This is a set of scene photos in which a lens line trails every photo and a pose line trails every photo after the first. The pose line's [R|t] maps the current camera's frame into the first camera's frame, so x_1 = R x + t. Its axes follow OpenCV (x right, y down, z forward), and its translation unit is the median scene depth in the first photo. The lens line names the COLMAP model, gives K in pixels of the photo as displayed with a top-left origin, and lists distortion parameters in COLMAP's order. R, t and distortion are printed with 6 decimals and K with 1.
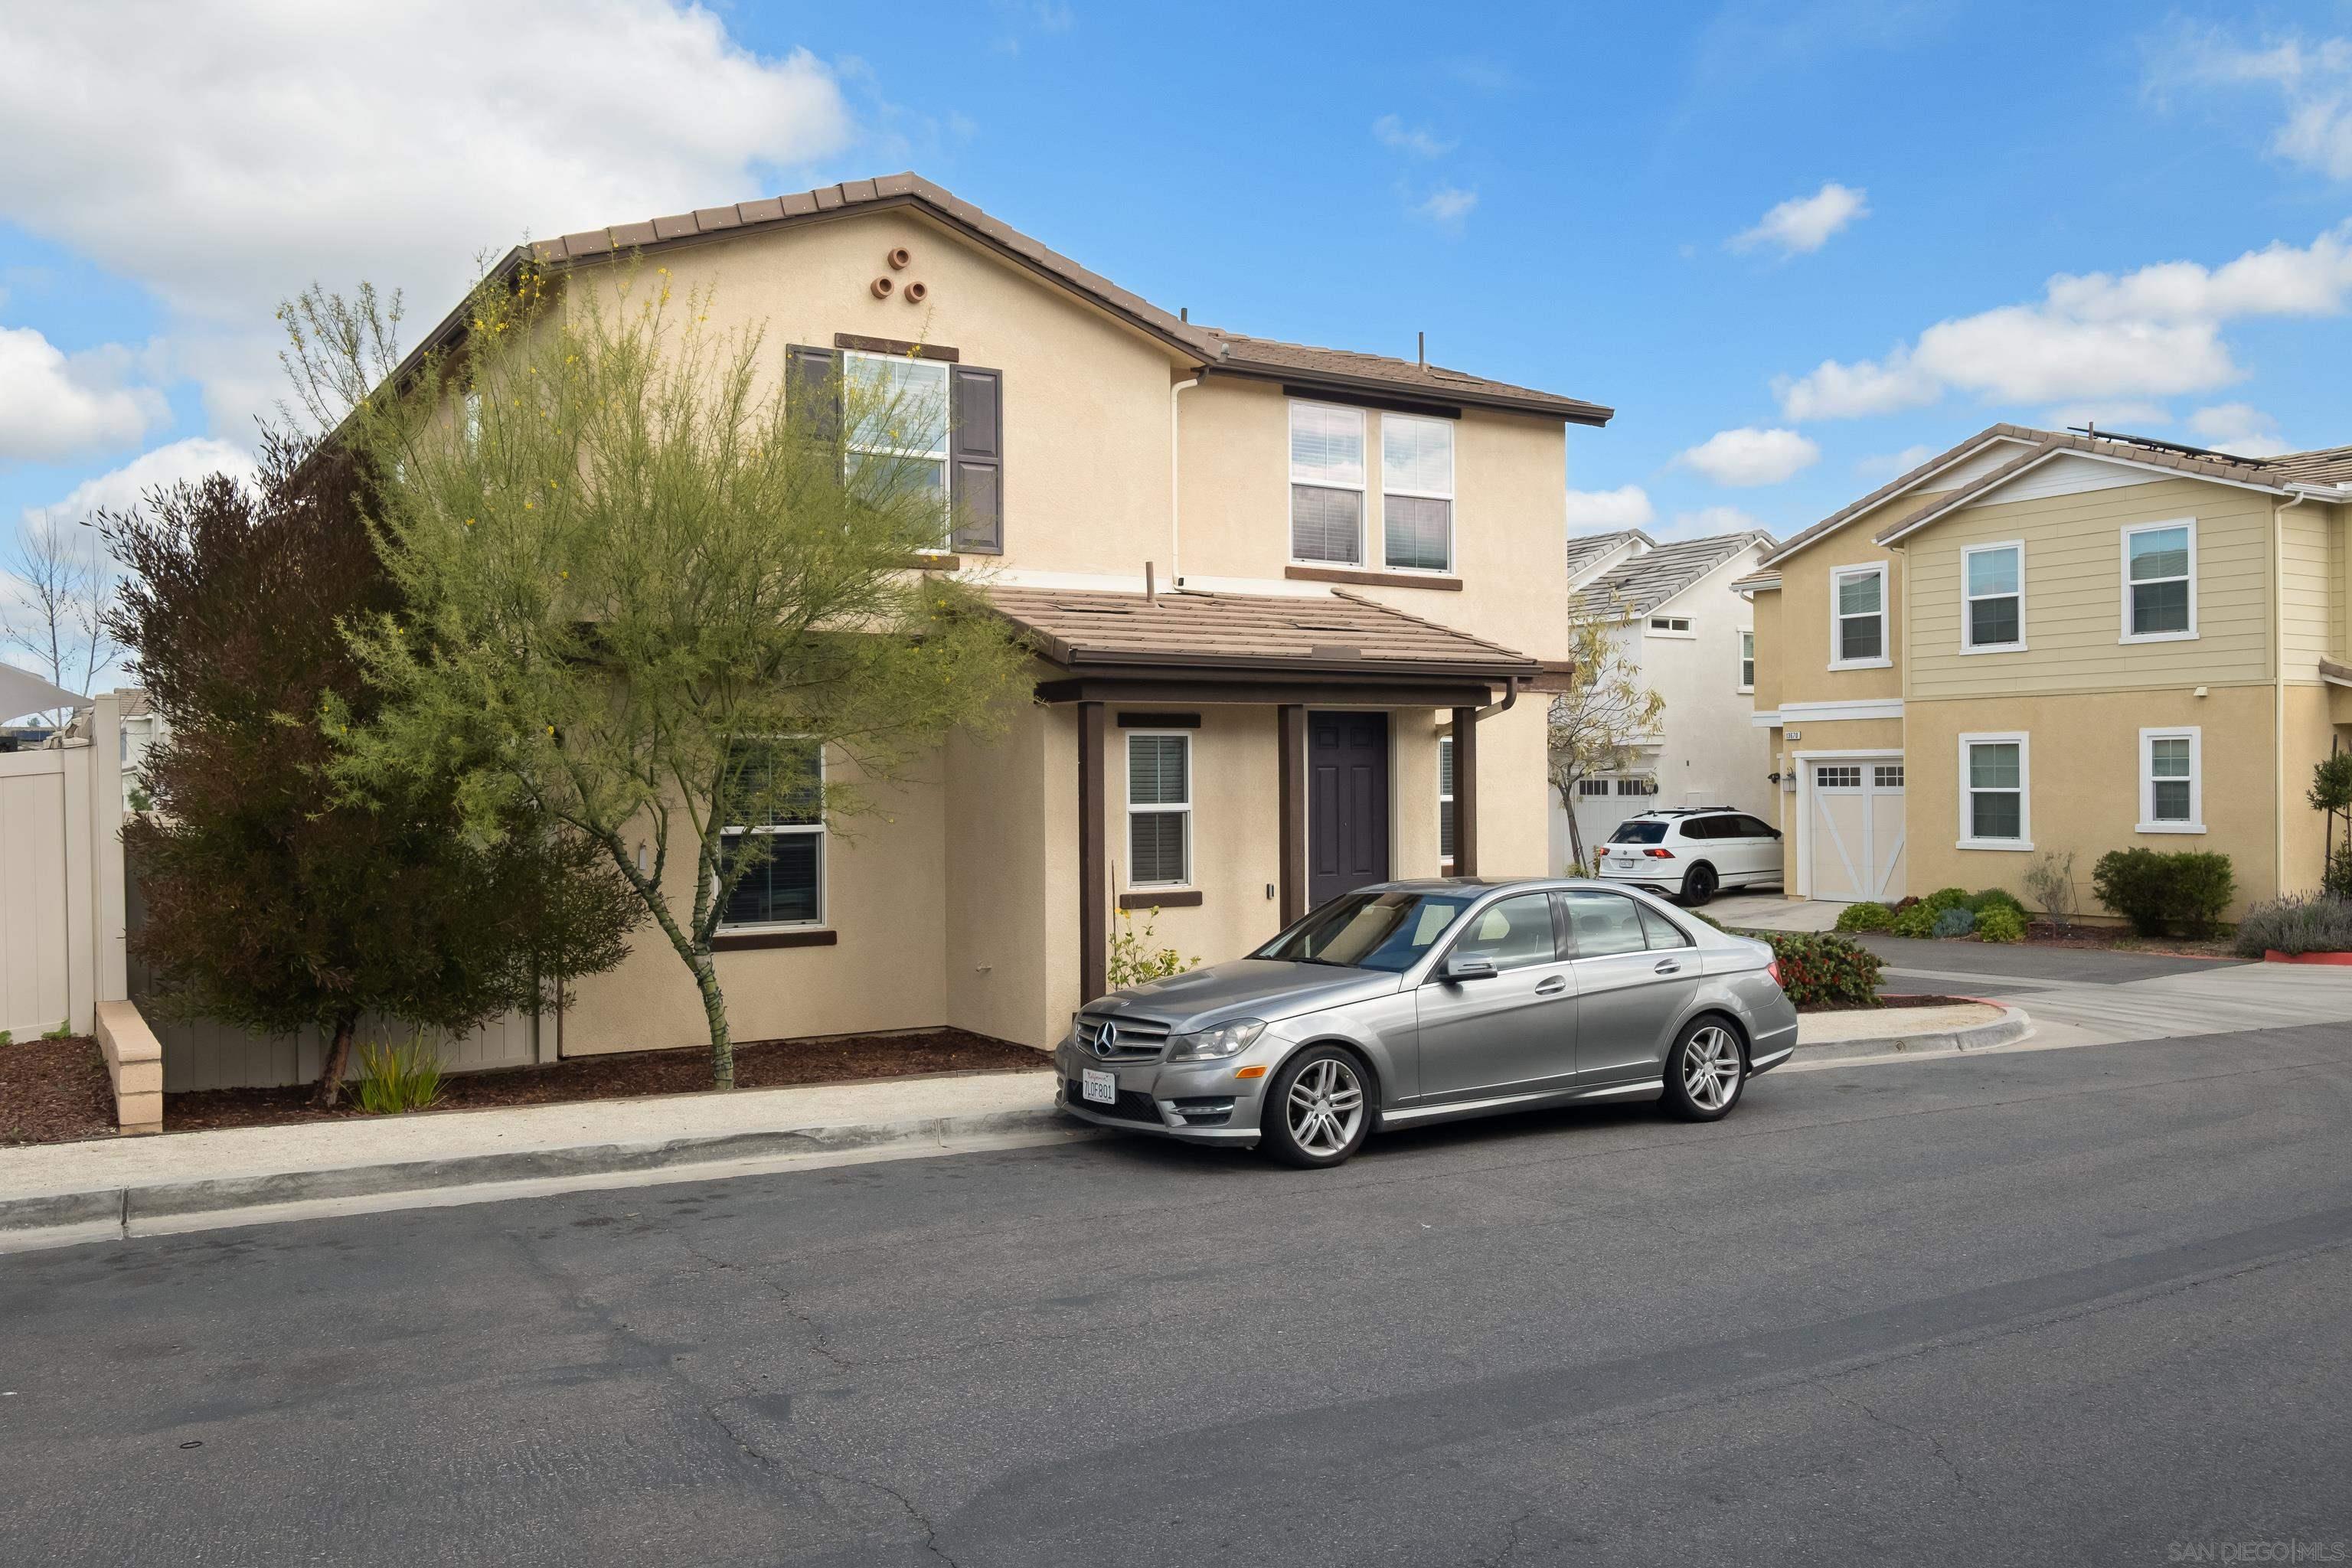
lens RADIAL K [[1919.1, 0, 1179.7], [0, 1919.1, 779.9], [0, 0, 1]] dist [-0.008188, 0.001523]
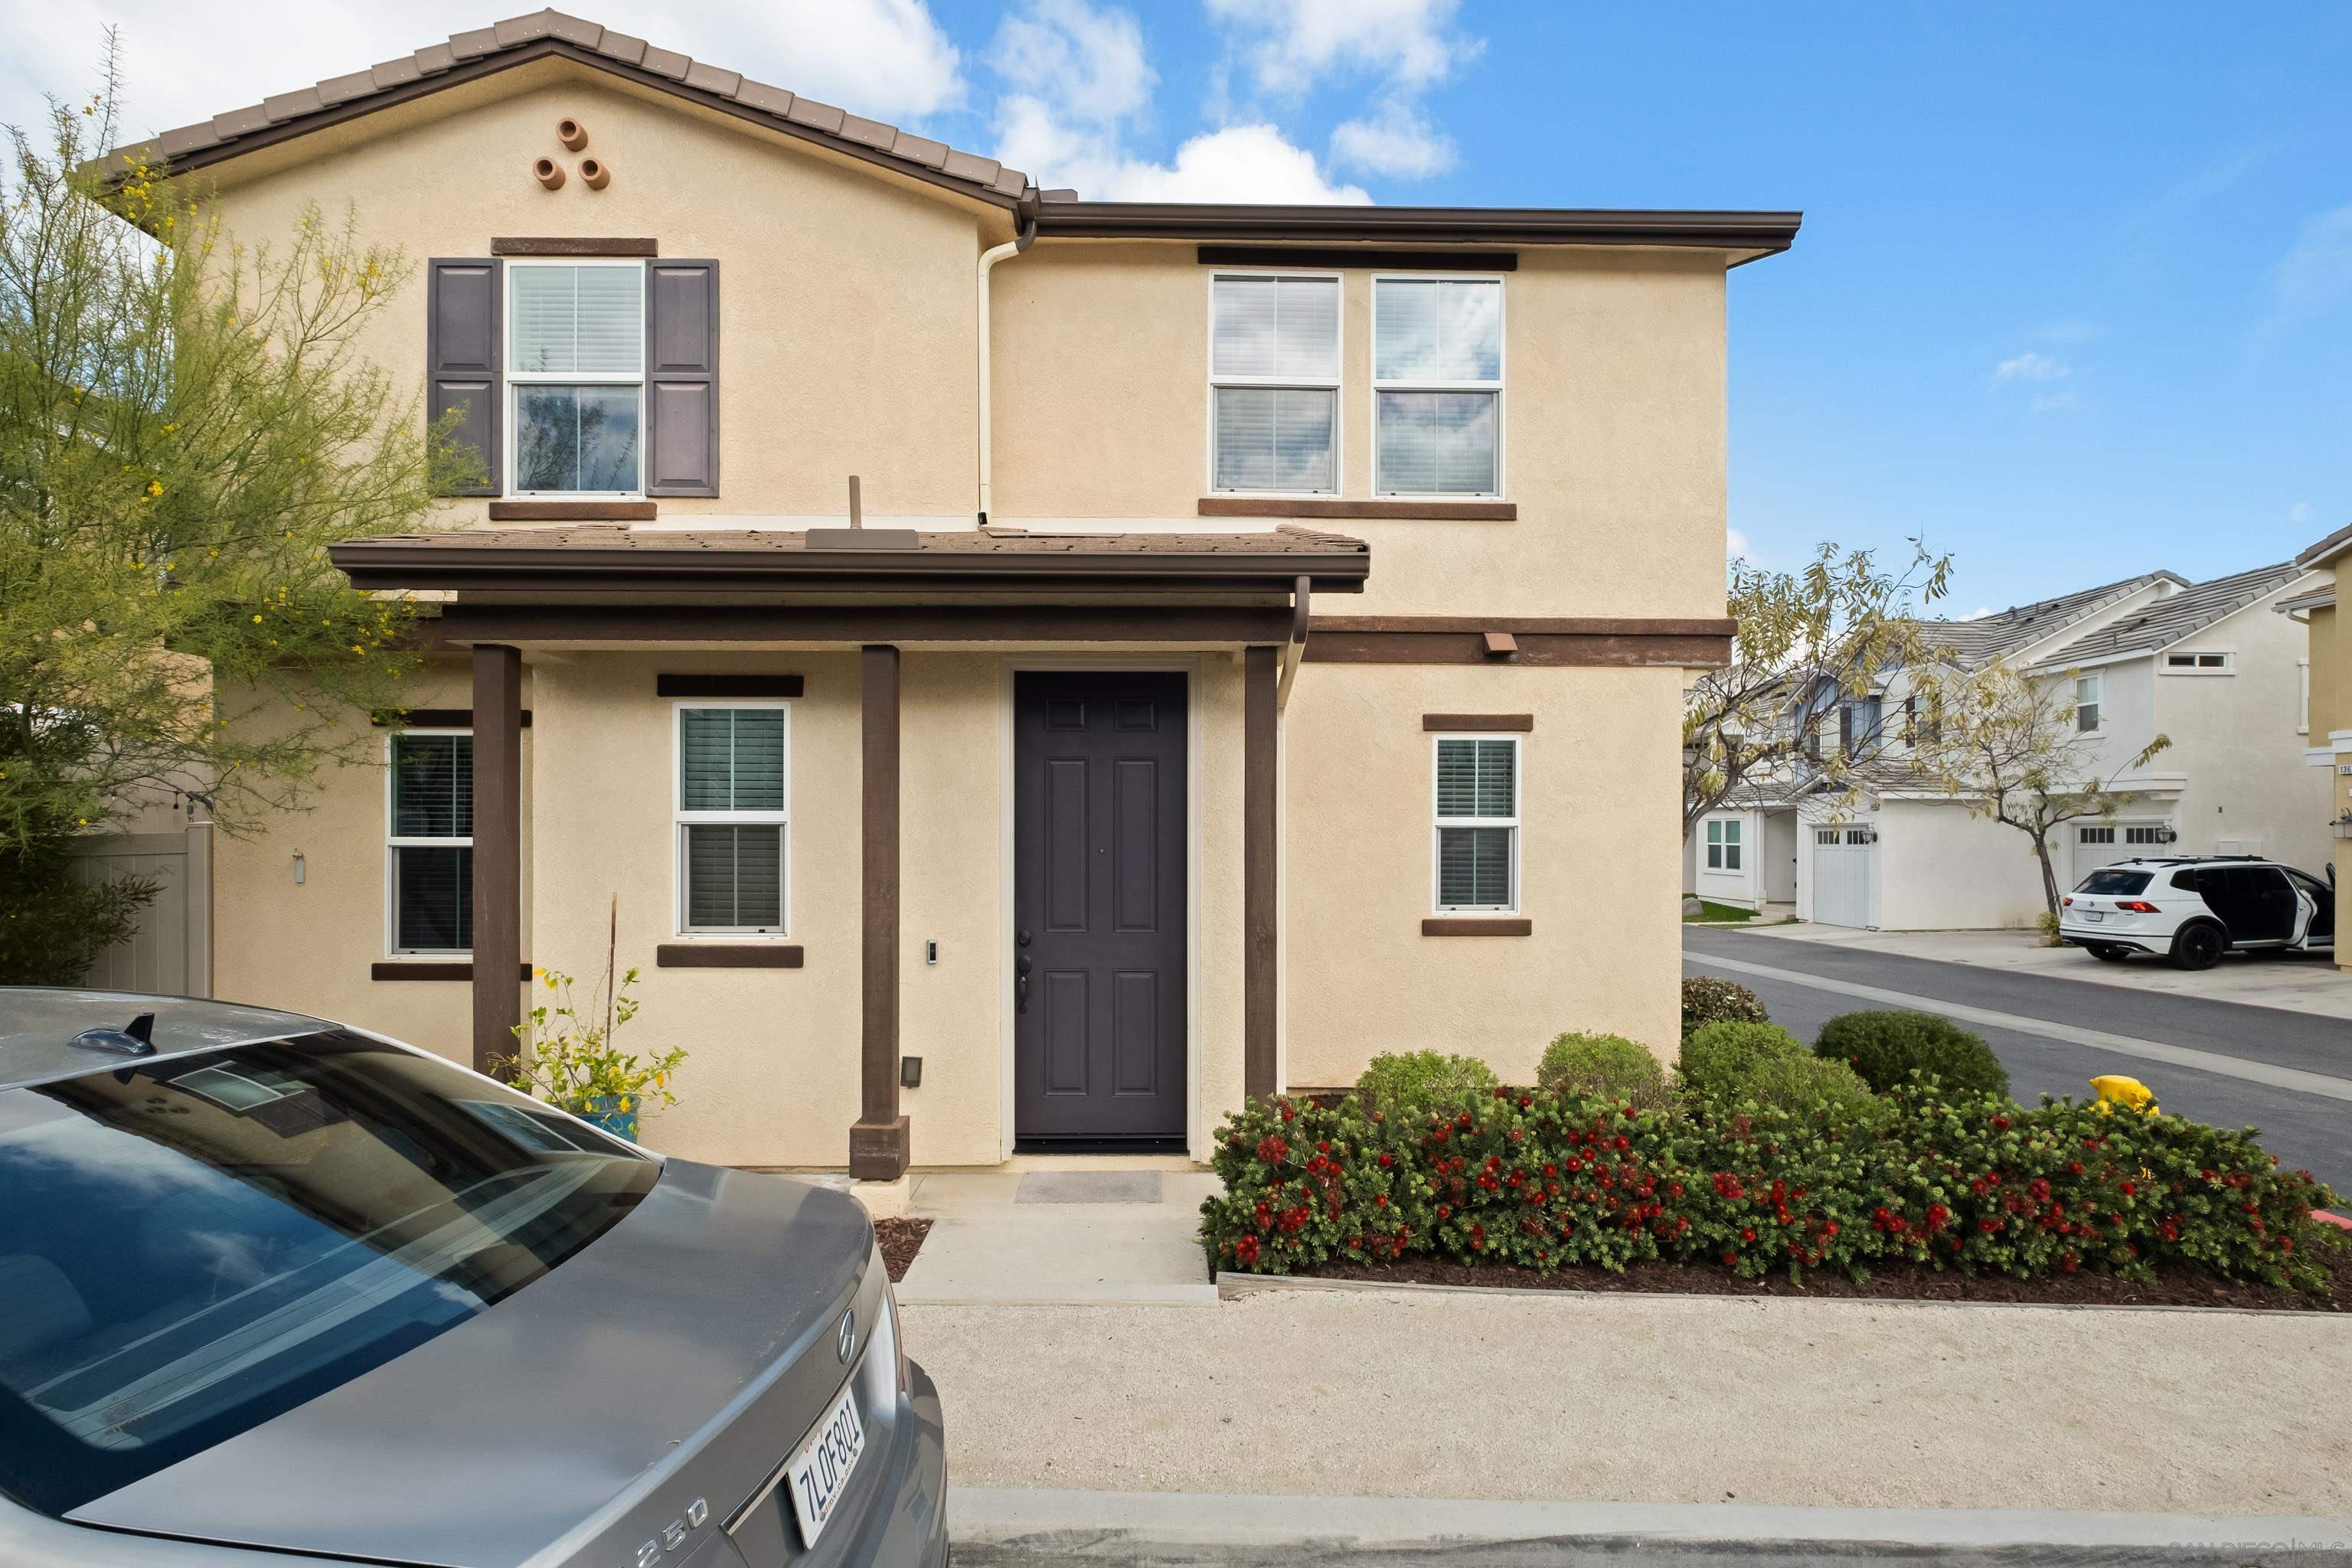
lens RADIAL K [[1093.9, 0, 1180.6], [0, 1093.9, 842.4], [0, 0, 1]] dist [-0.011170, 0.001856]
pose [[0.844336, 0.015401, -0.535593, 0.287312], [-0.010870, 0.999873, 0.011617, 0.015260], [0.535704, -0.003987, 0.844396, 0.679057]]
